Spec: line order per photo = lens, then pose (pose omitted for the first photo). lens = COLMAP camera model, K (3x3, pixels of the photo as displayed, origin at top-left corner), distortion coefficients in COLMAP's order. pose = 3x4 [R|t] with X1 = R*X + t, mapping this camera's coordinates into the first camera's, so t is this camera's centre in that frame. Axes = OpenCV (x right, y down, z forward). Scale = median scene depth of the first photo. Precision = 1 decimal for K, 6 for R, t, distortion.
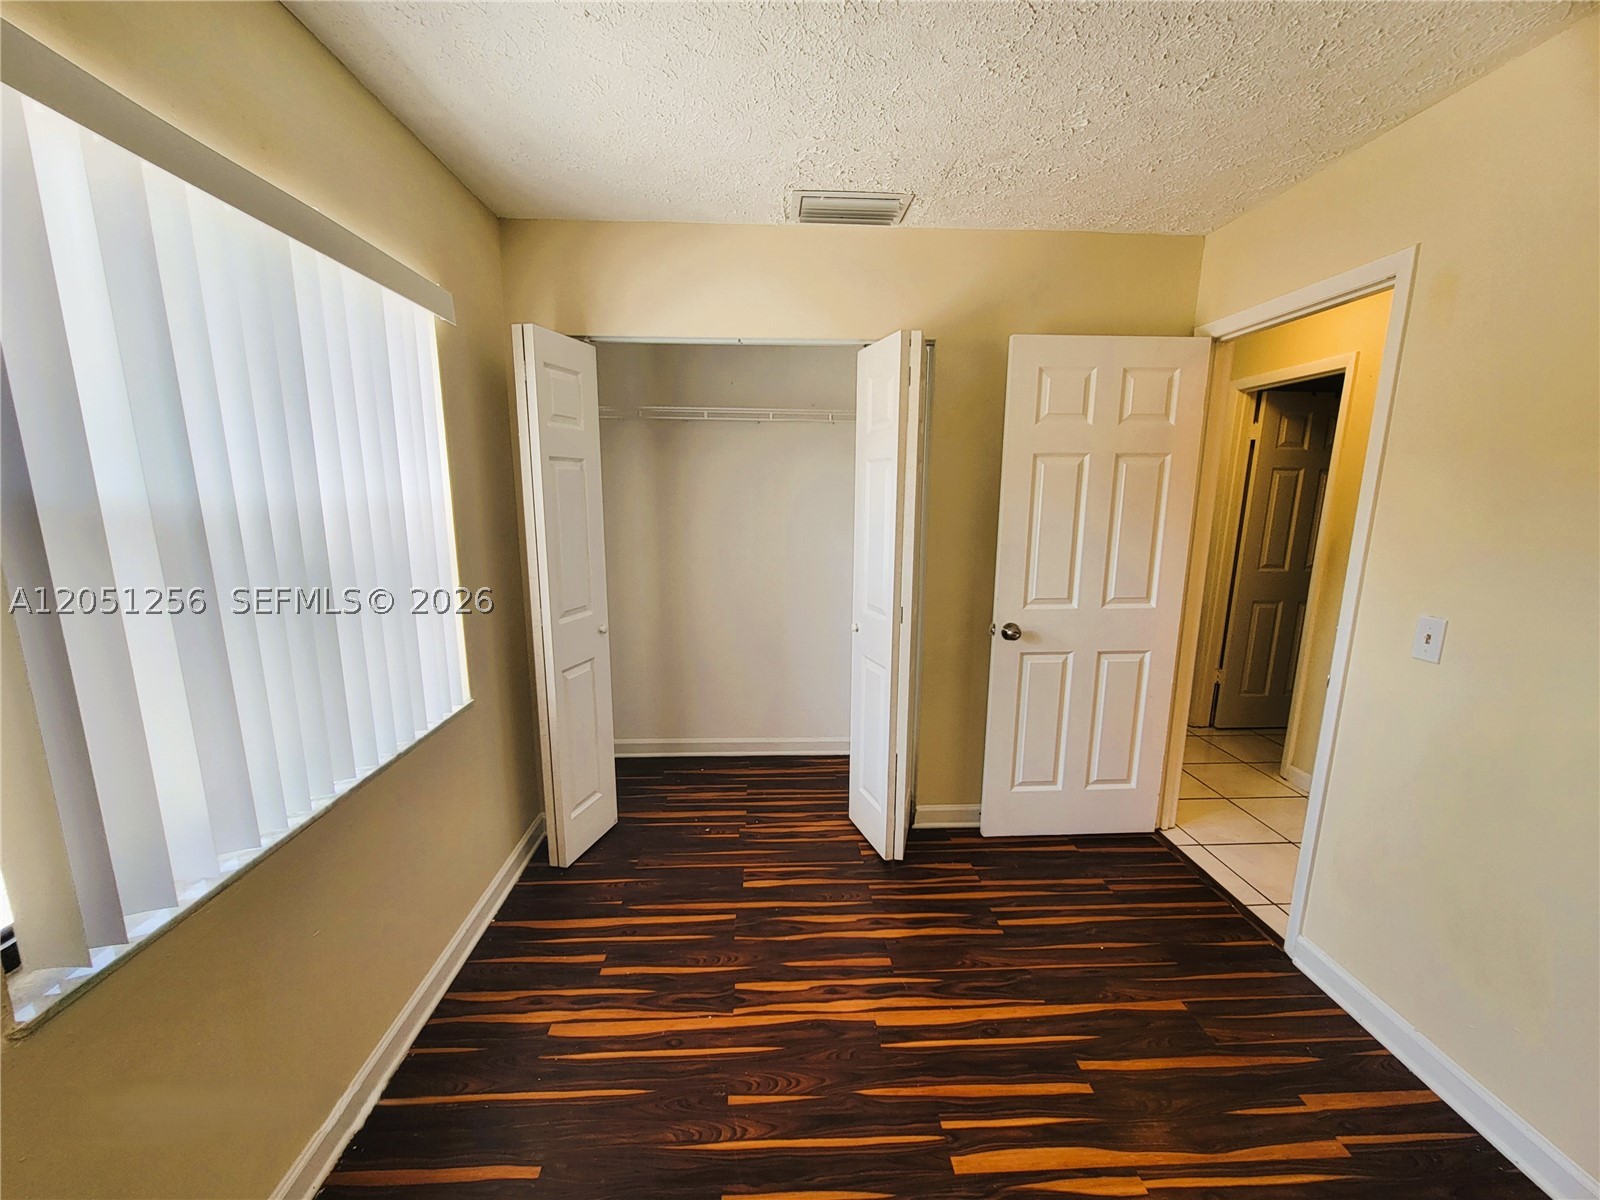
lens RADIAL K [[654.7, 0, 793.3], [0, 654.7, 593.4], [0, 0, 1]] dist [-0.005977, 0.001671]
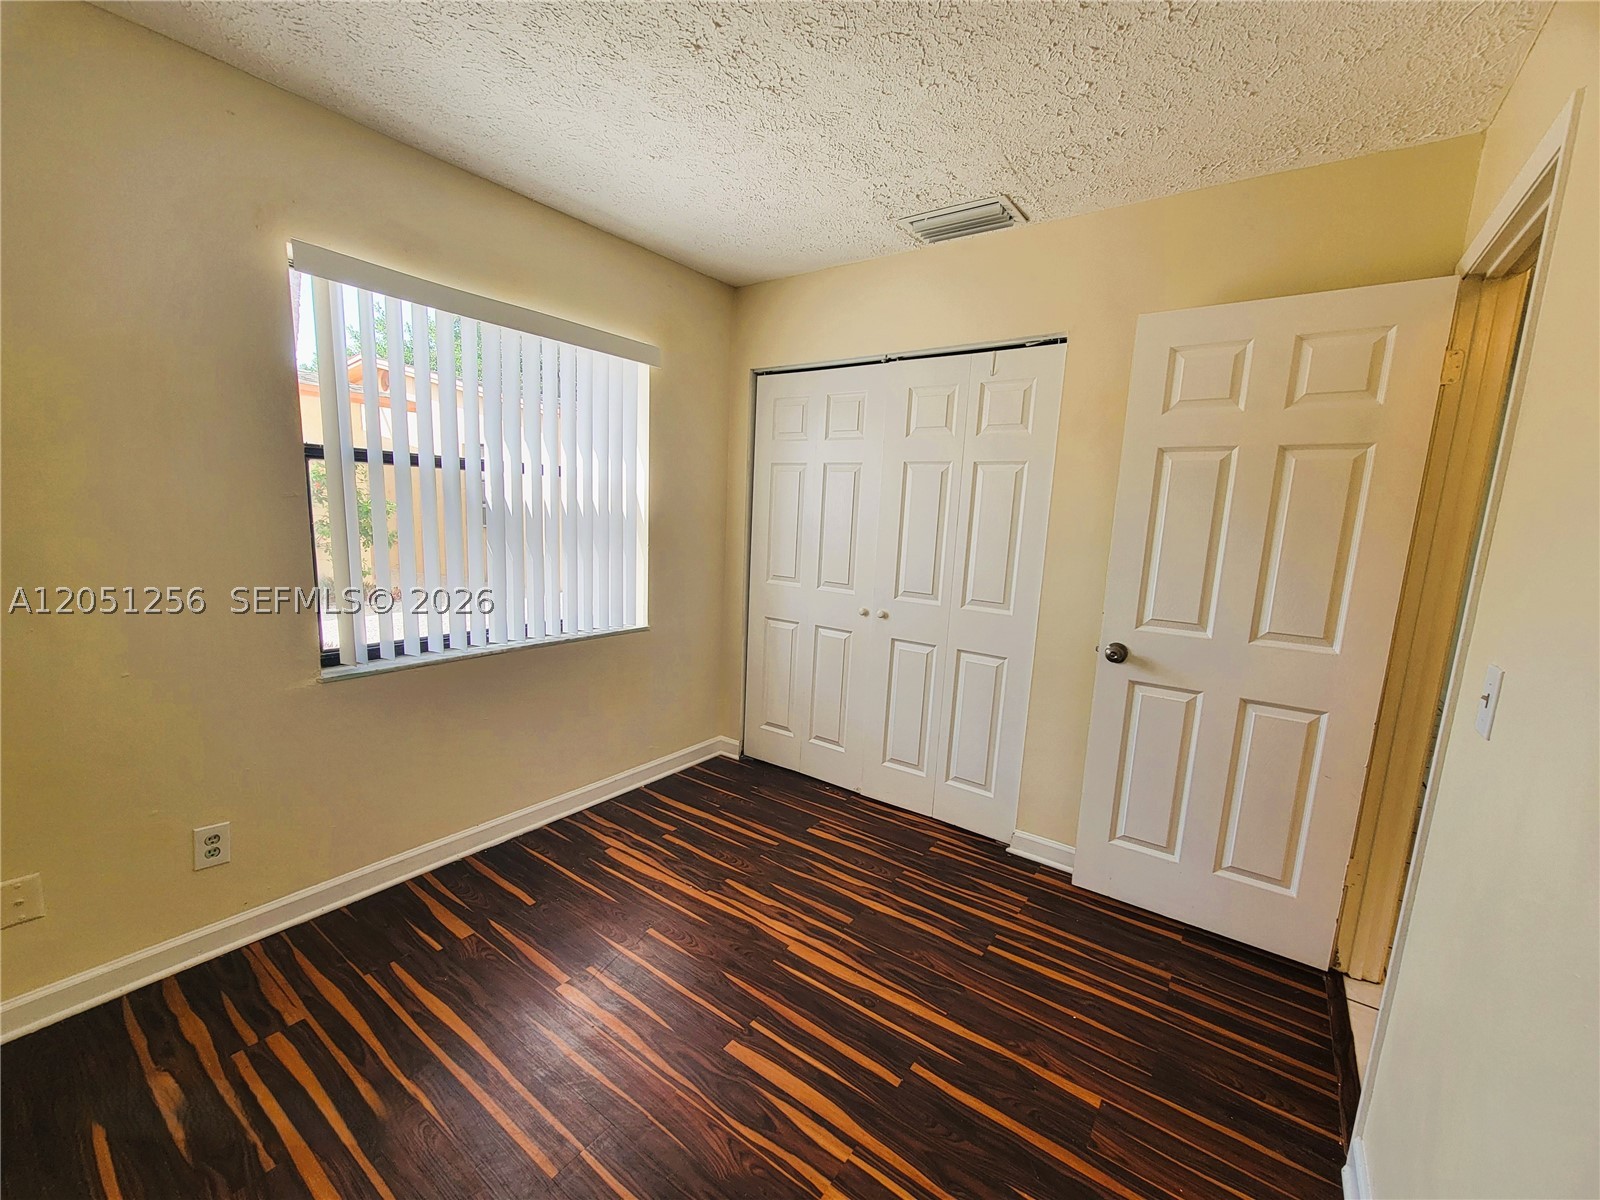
lens RADIAL K [[654.7, 0, 794.9], [0, 654.7, 590.4], [0, 0, 1]] dist [-0.005977, 0.001671]
pose [[0.779619, 0.107531, -0.616954, 0.642579], [-0.138454, 0.990366, -0.002343, 0.045407], [0.610758, 0.087246, 0.786996, 0.062139]]
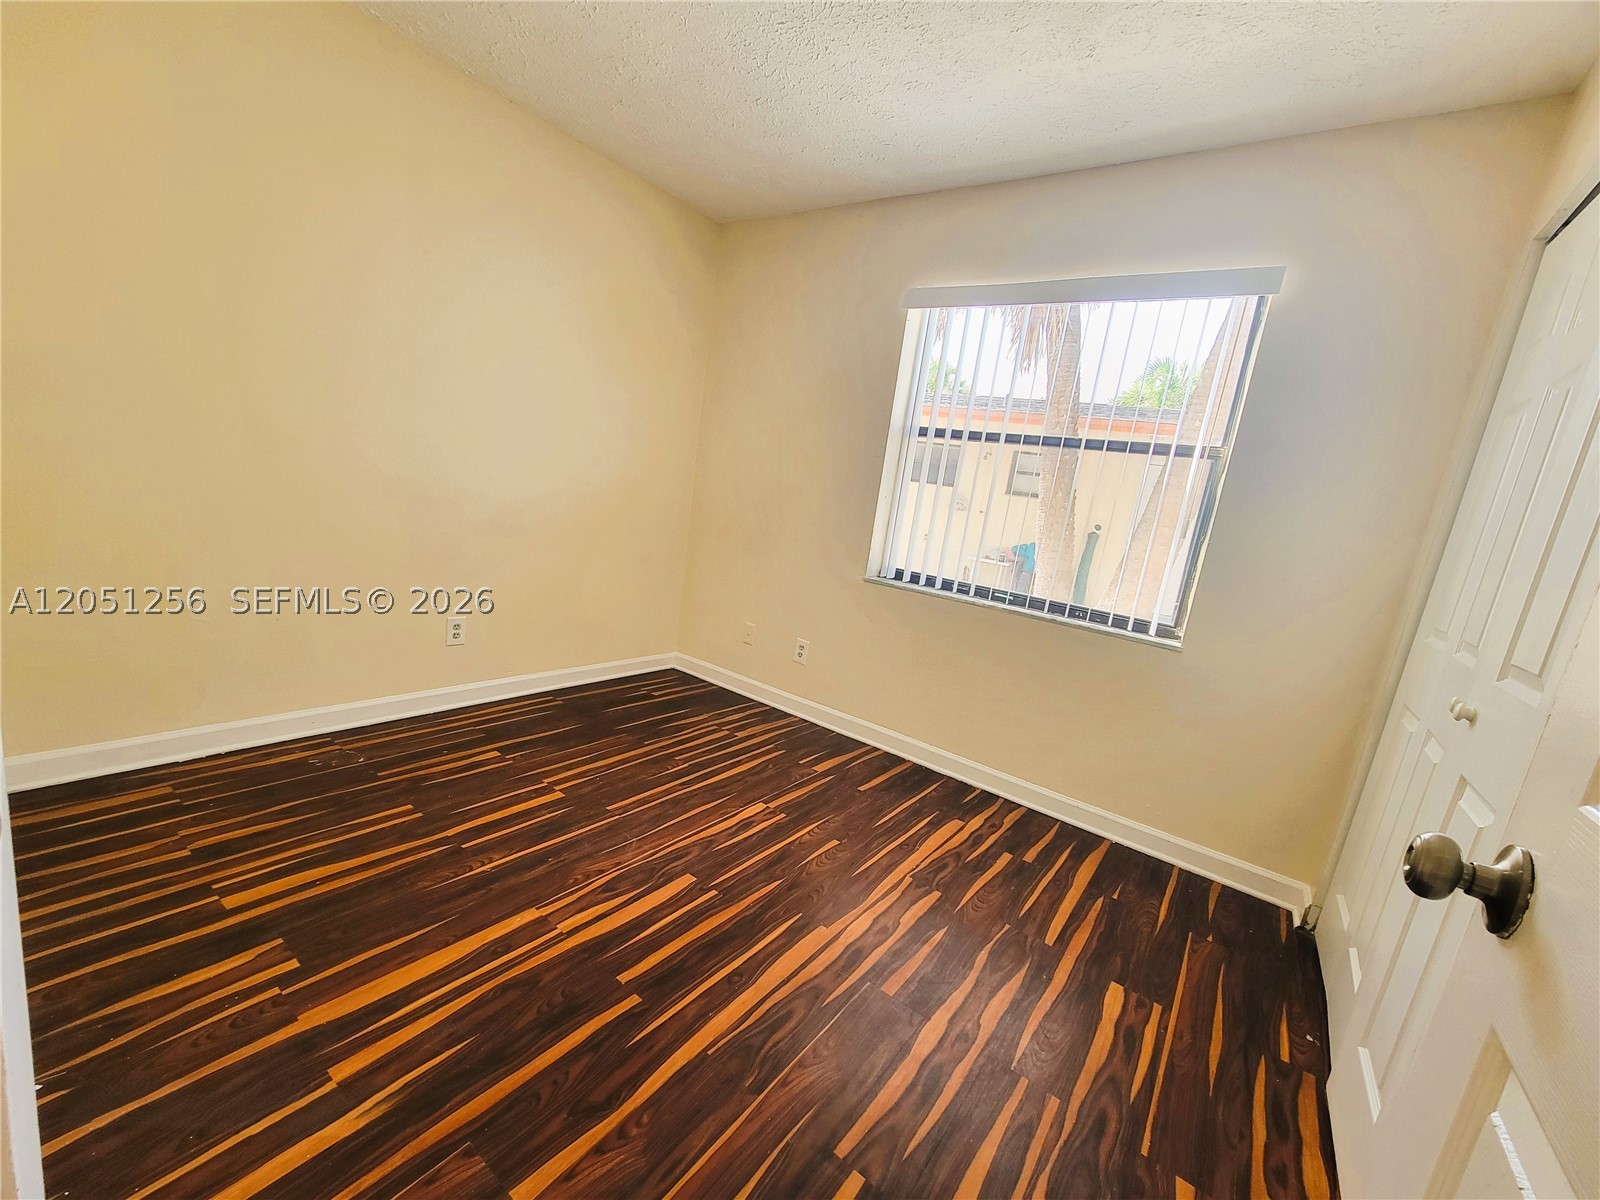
lens RADIAL K [[654.7, 0, 796.1], [0, 654.7, 592.6], [0, 0, 1]] dist [-0.005977, 0.001671]
pose [[-0.621026, 0.034685, -0.783022, 0.748532], [-0.263024, 0.931867, 0.249886, -0.023406], [0.738339, 0.361140, -0.569590, 1.131079]]
